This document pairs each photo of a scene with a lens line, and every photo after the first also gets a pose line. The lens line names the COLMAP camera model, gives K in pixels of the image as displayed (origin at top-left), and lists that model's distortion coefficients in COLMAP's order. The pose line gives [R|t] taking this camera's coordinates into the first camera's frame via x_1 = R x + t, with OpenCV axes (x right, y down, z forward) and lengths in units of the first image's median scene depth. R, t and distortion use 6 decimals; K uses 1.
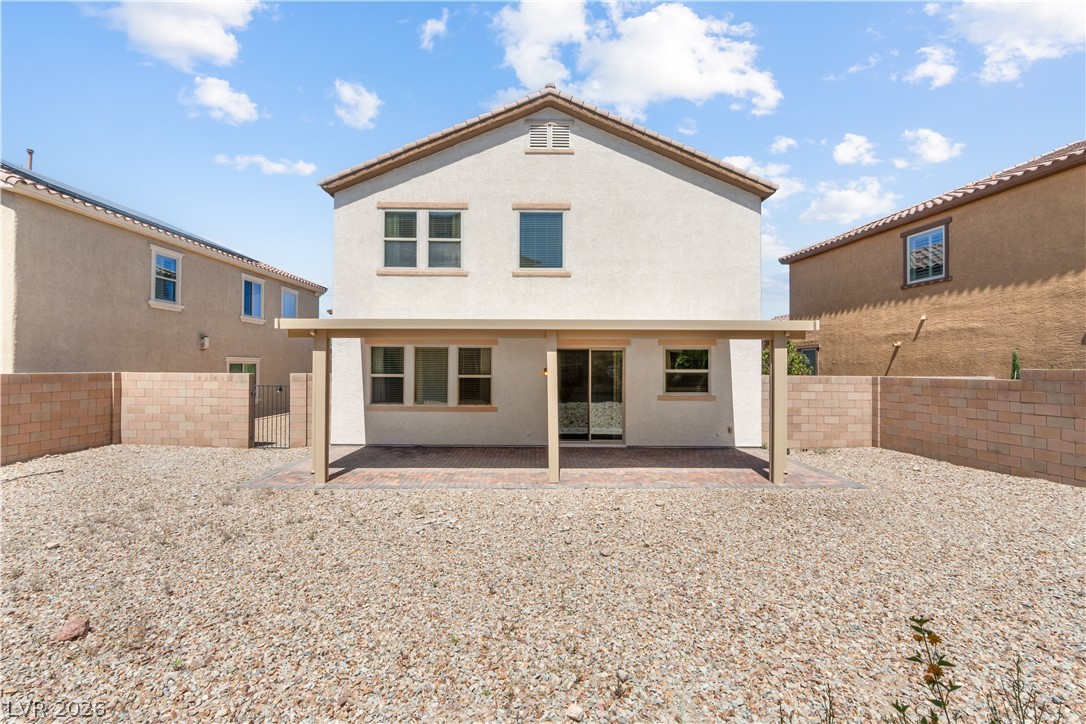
lens RADIAL K [[477.1, 0, 543.0], [0, 477.1, 362.0], [0, 0, 1]] dist [-0.002111, -0.000121]
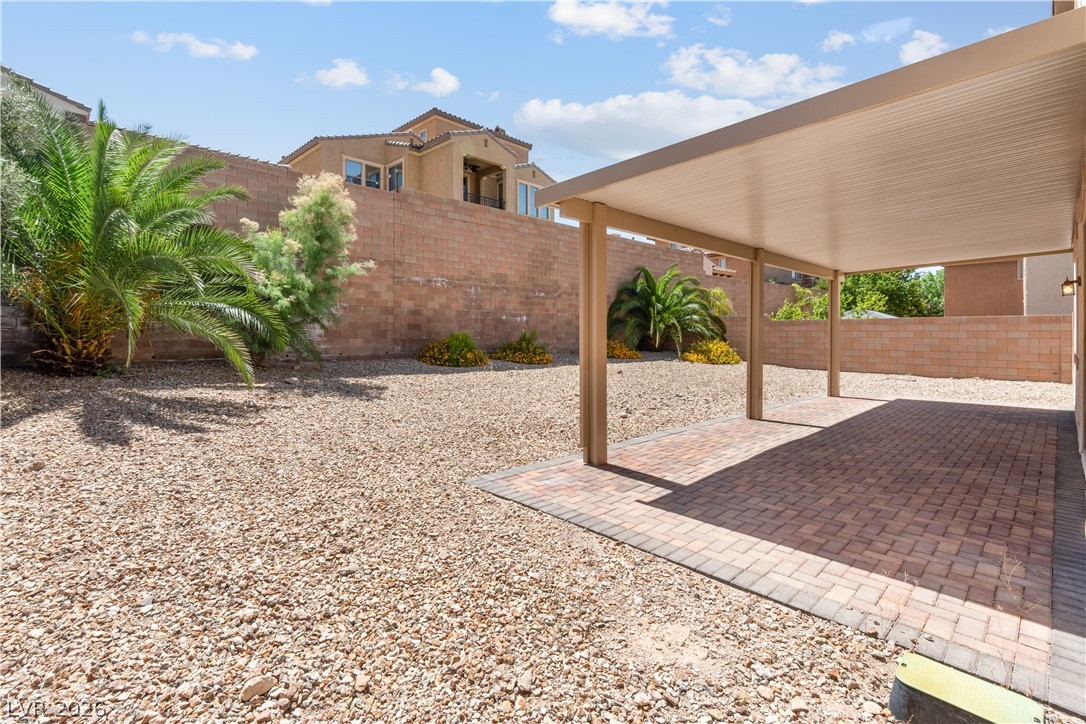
lens RADIAL K [[493.8, 0, 536.3], [0, 493.8, 335.3], [0, 0, 1]] dist [0.002580, 0.000318]
pose [[-0.731957, -0.001102, -0.681349, 0.674768], [0.001957, 0.999991, -0.003719, 0.067500], [0.681348, -0.004056, -0.731949, 0.989366]]
